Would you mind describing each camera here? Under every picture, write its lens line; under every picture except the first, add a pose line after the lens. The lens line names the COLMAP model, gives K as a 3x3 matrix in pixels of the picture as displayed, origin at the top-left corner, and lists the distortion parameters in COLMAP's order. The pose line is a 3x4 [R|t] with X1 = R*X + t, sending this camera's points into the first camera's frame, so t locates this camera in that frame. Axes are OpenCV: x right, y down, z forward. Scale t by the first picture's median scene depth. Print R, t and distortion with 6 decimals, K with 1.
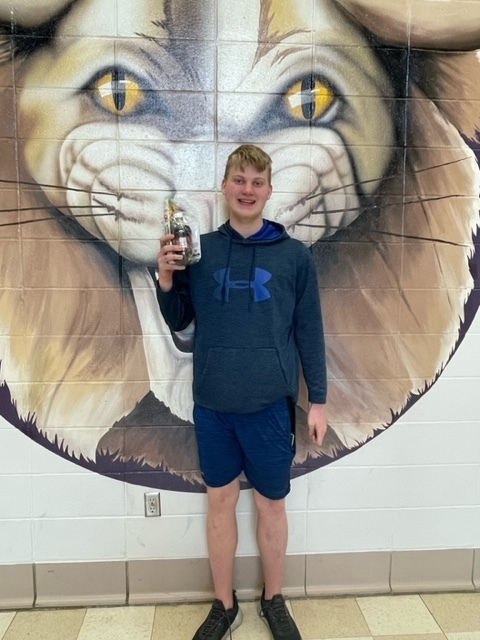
lens RADIAL K [[457.0, 0, 238.6], [0, 457.0, 314.2], [0, 0, 1]] dist [-0.001915, -0.003972]
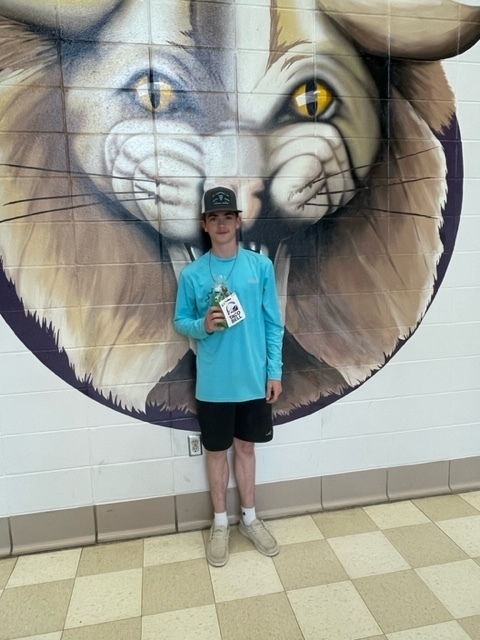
lens RADIAL K [[457.0, 0, 242.3], [0, 457.0, 311.1], [0, 0, 1]] dist [-0.001915, -0.003972]
pose [[0.990873, -0.051515, 0.124568, -0.204816], [0.048136, 0.998391, 0.029986, 0.042370], [-0.125913, -0.023716, 0.991758, -0.183909]]
